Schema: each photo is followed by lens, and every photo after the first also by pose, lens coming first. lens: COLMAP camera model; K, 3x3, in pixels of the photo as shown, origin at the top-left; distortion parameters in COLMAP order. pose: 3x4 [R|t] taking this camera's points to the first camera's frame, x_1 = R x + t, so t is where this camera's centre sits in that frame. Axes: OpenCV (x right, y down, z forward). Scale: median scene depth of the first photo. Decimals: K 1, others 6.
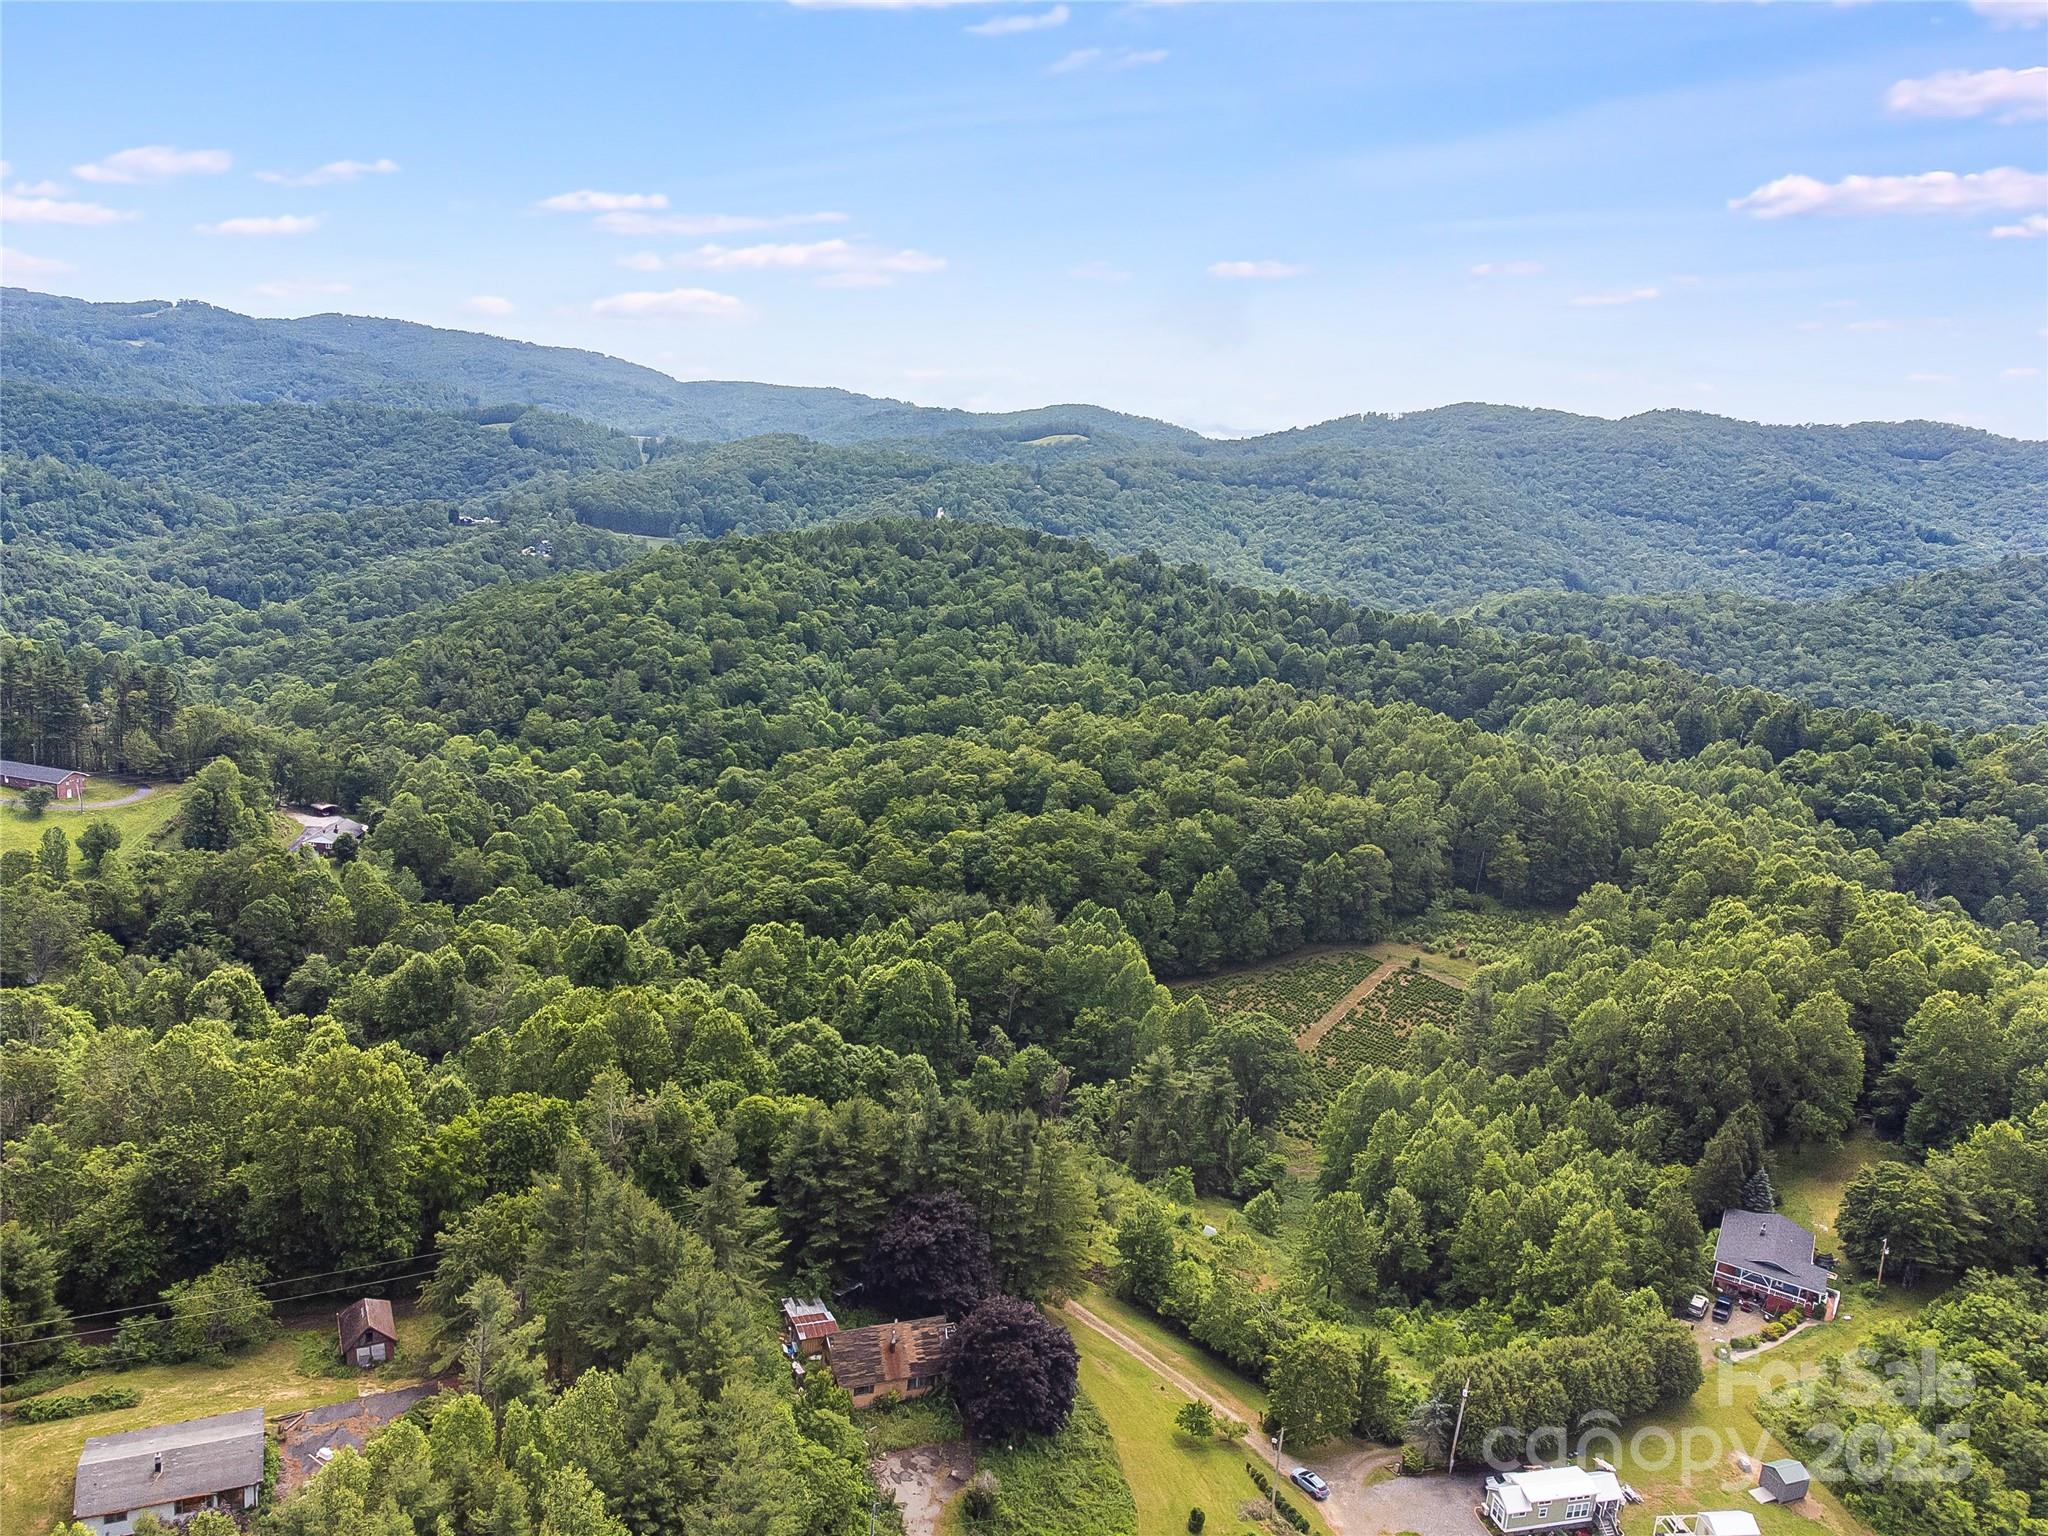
lens RADIAL K [[1530.3, 0, 1024.4], [0, 1530.3, 735.6], [0, 0, 1]] dist [0.022369, 0.006914]
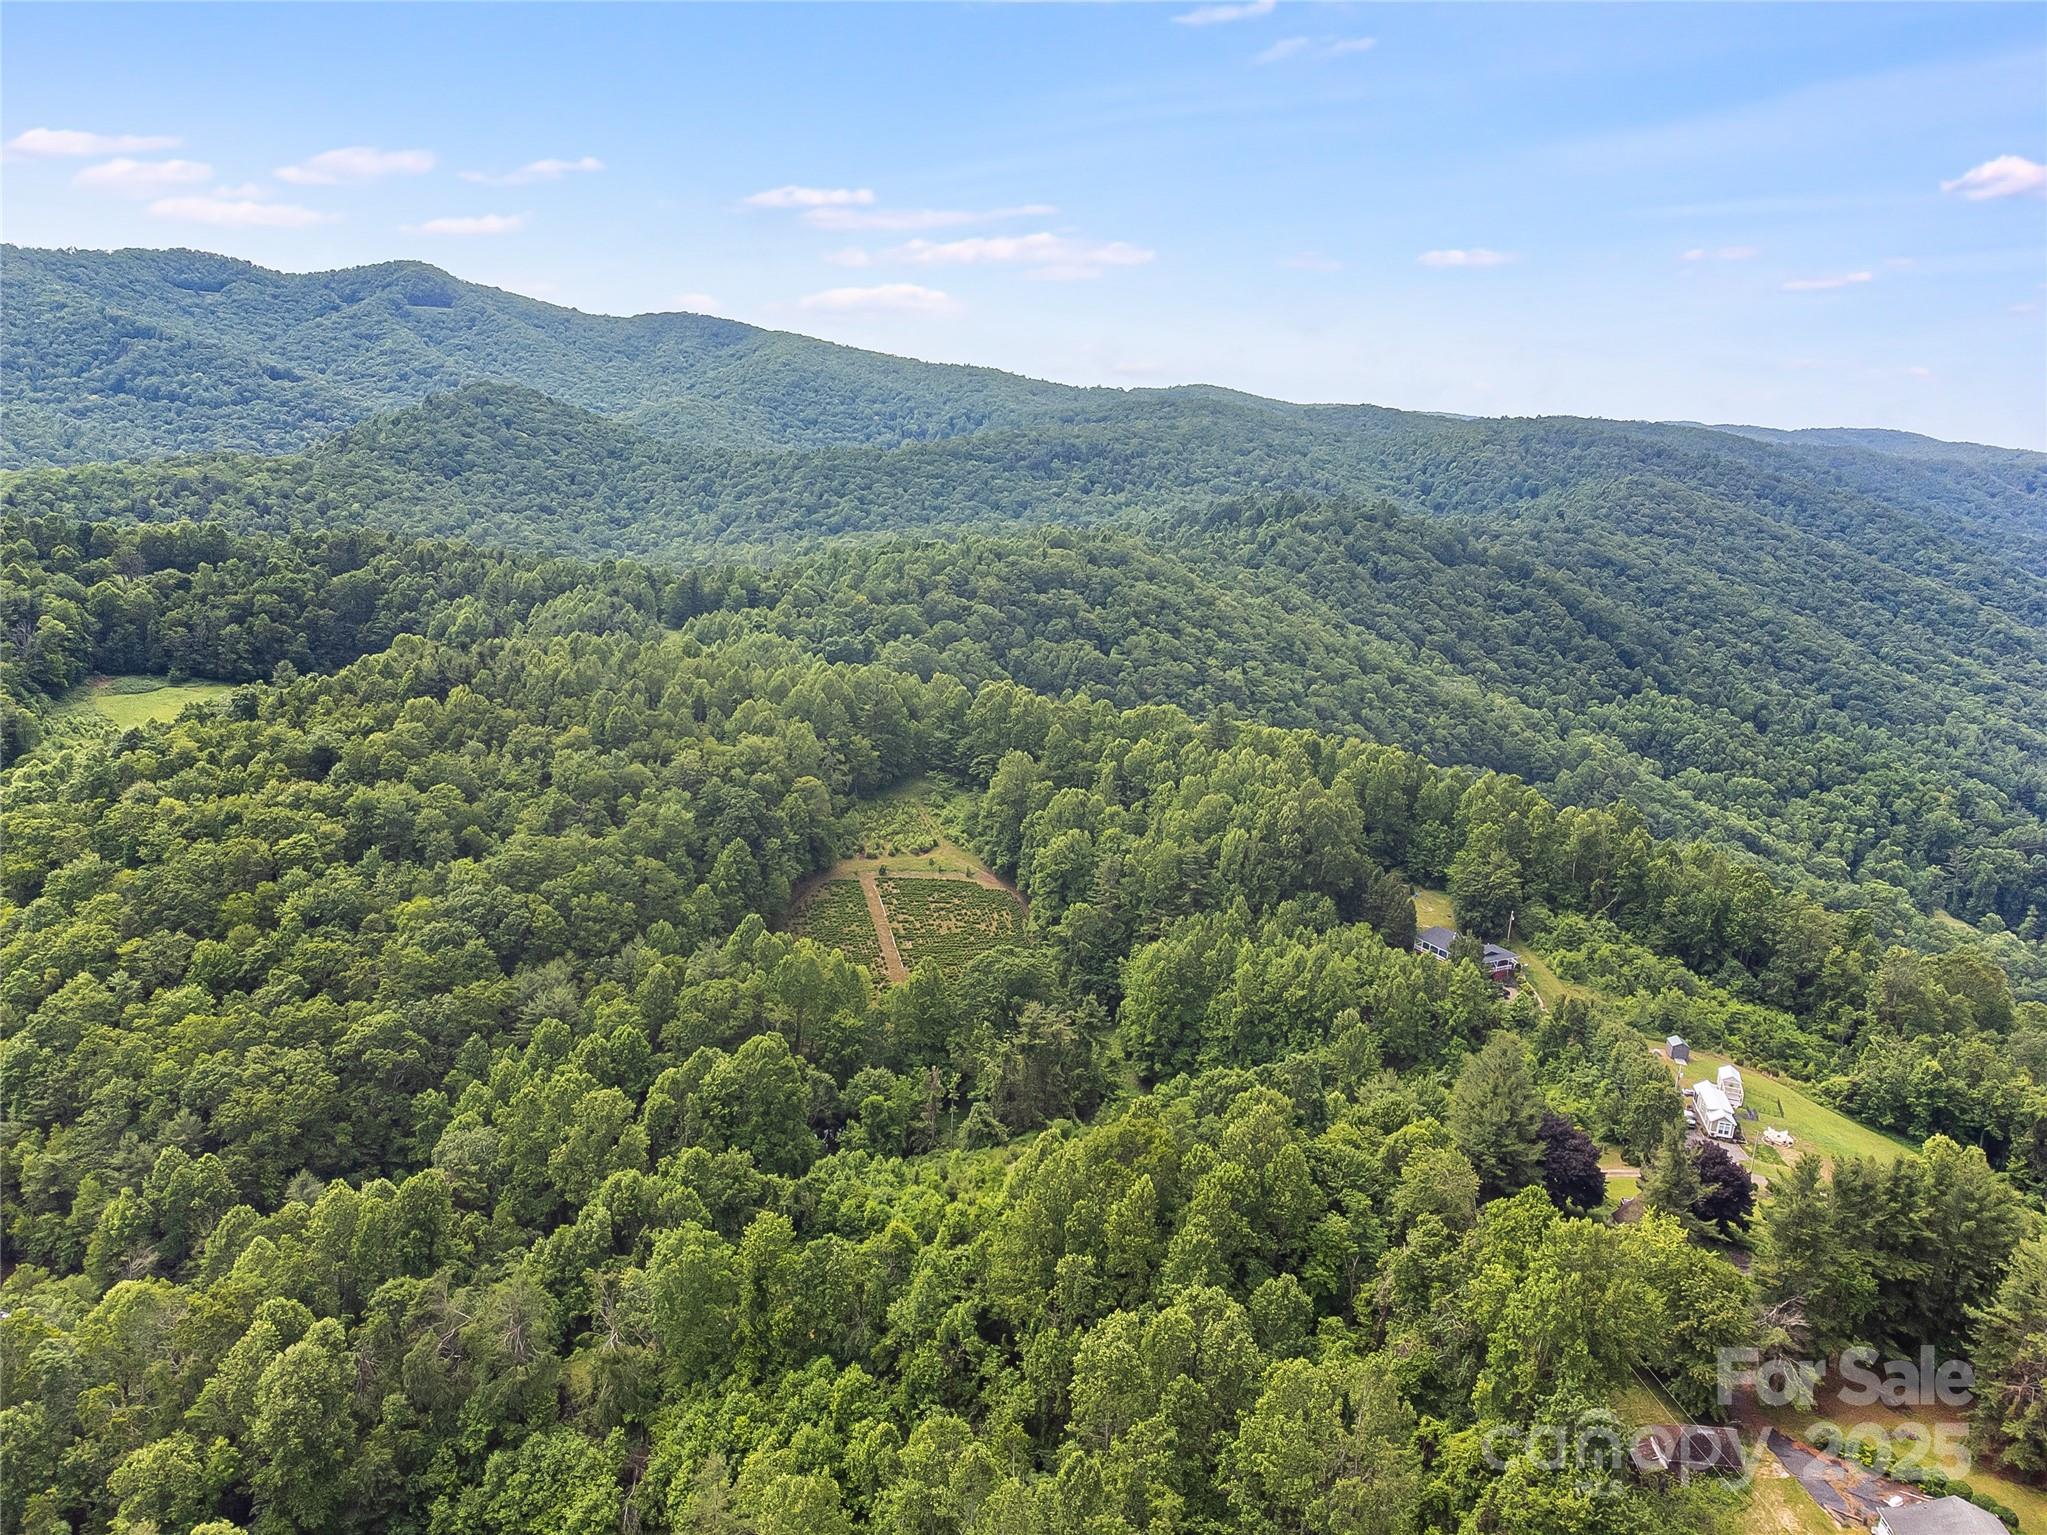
lens RADIAL K [[1544.0, 0, 1030.2], [0, 1544.0, 765.4], [0, 0, 1]] dist [0.055255, -0.072561]
pose [[0.484739, -0.257030, 0.836041, -0.554732], [0.148711, 0.966150, 0.210807, -0.129553], [-0.861924, 0.022142, 0.506553, 0.346144]]
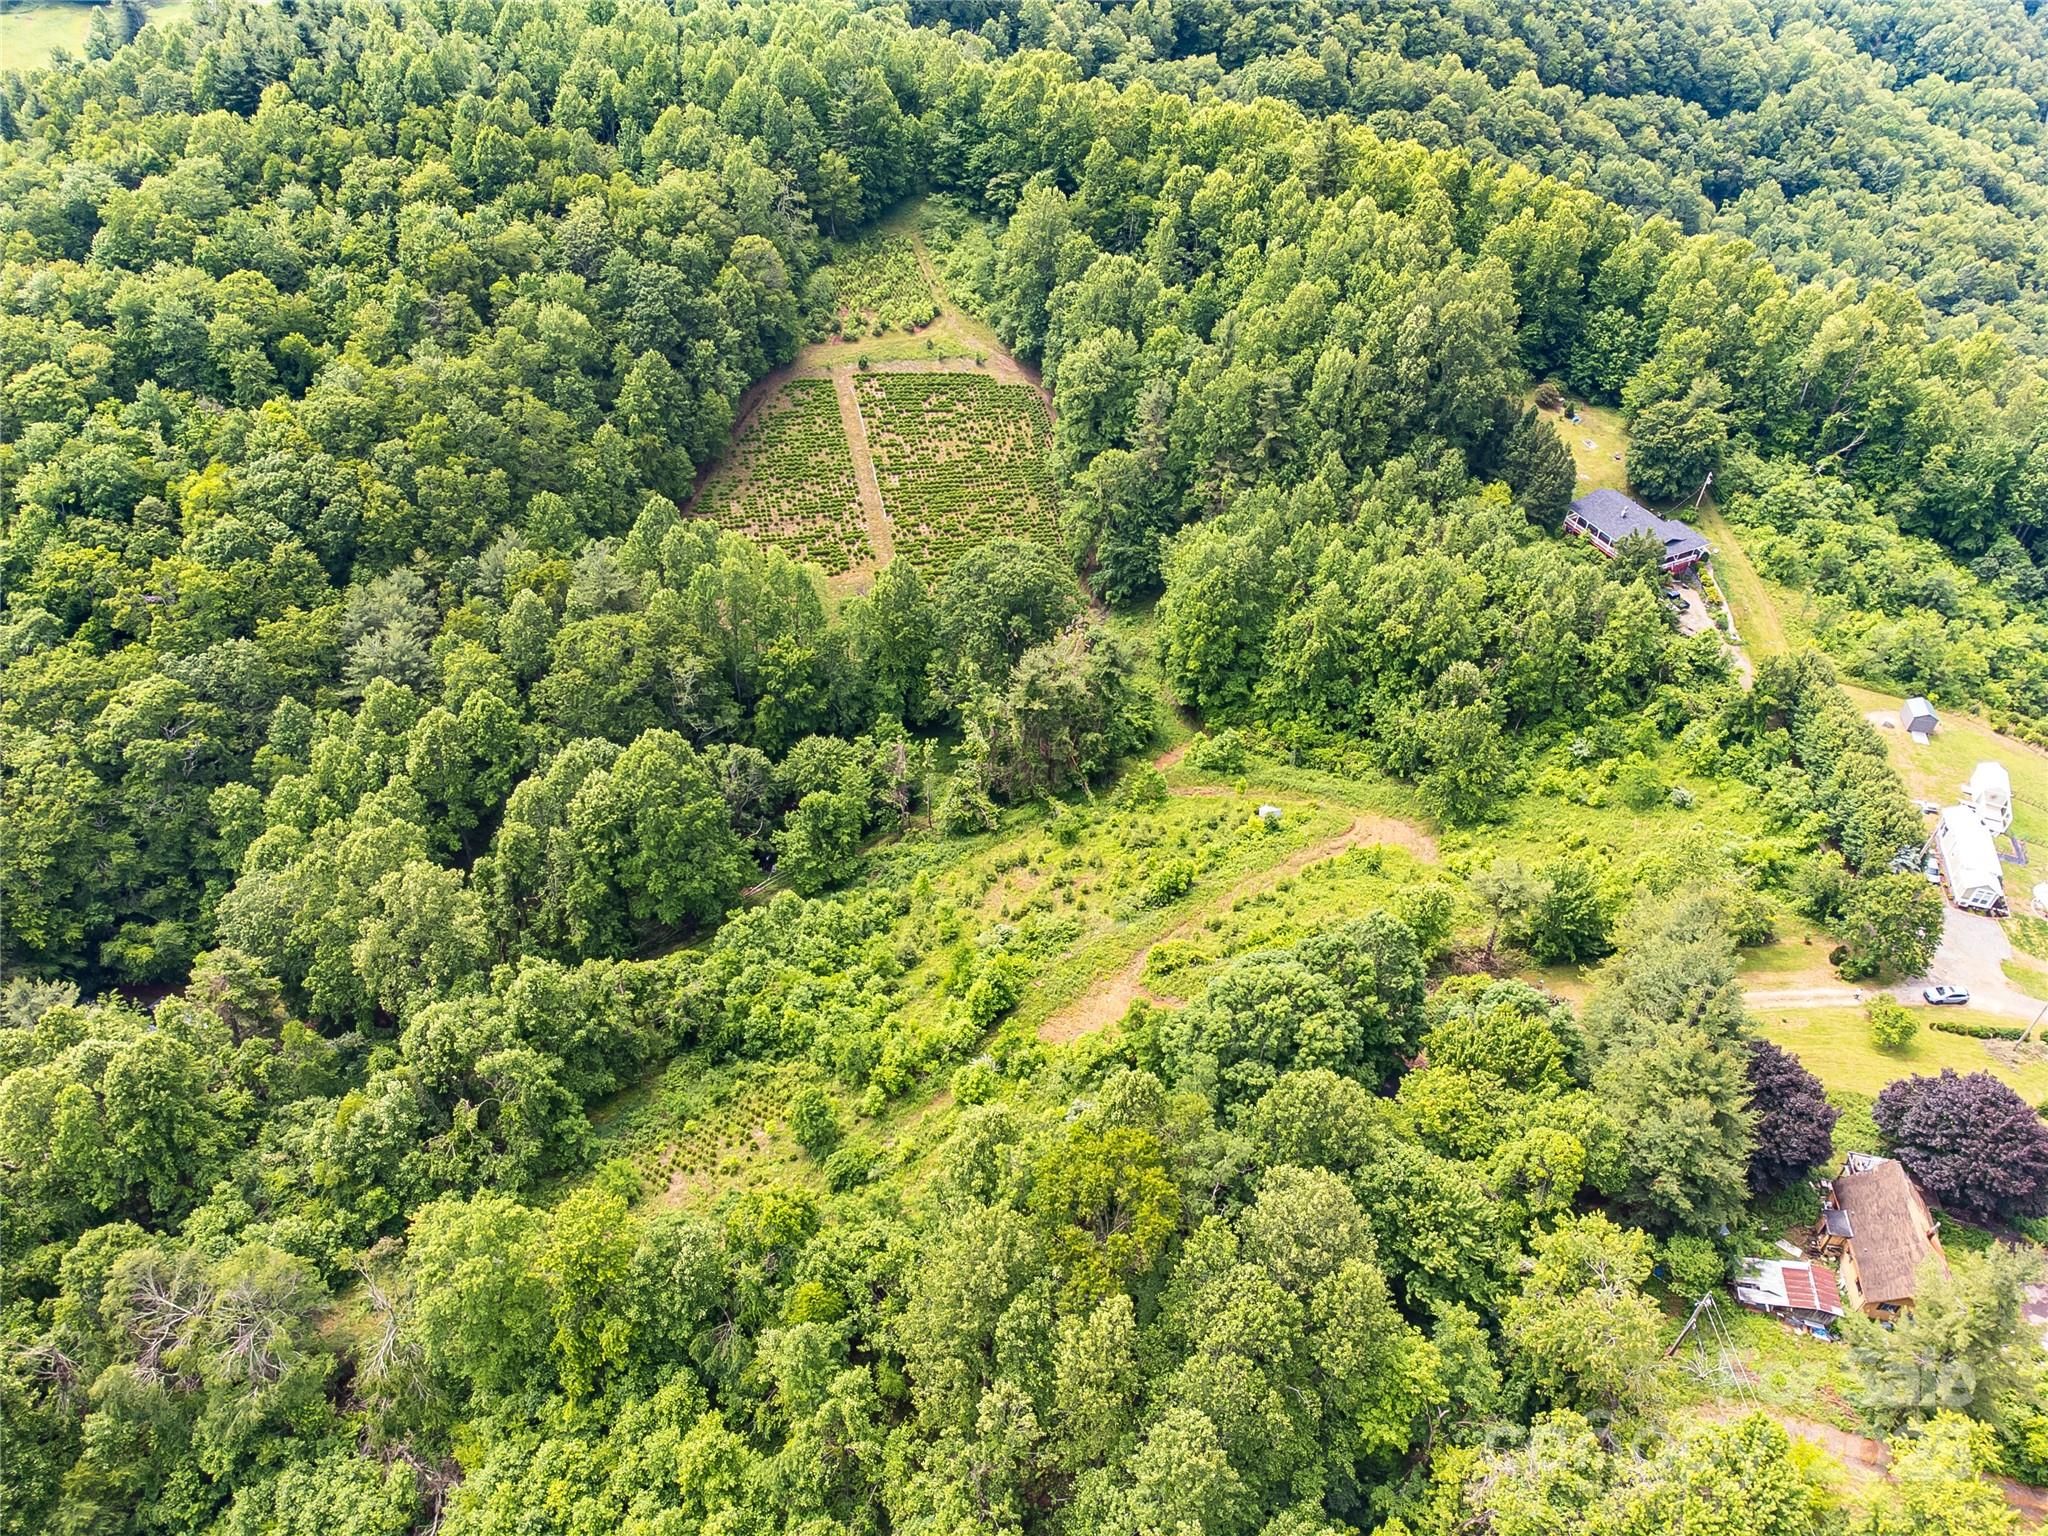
lens RADIAL K [[1509.2, 0, 1029.4], [0, 1509.2, 757.2], [0, 0, 1]] dist [0.015061, 0.017014]
pose [[0.532516, -0.596918, 0.600096, -0.291487], [0.164890, 0.768558, 0.618167, -0.165034], [-0.830204, -0.230234, 0.507695, 0.450856]]
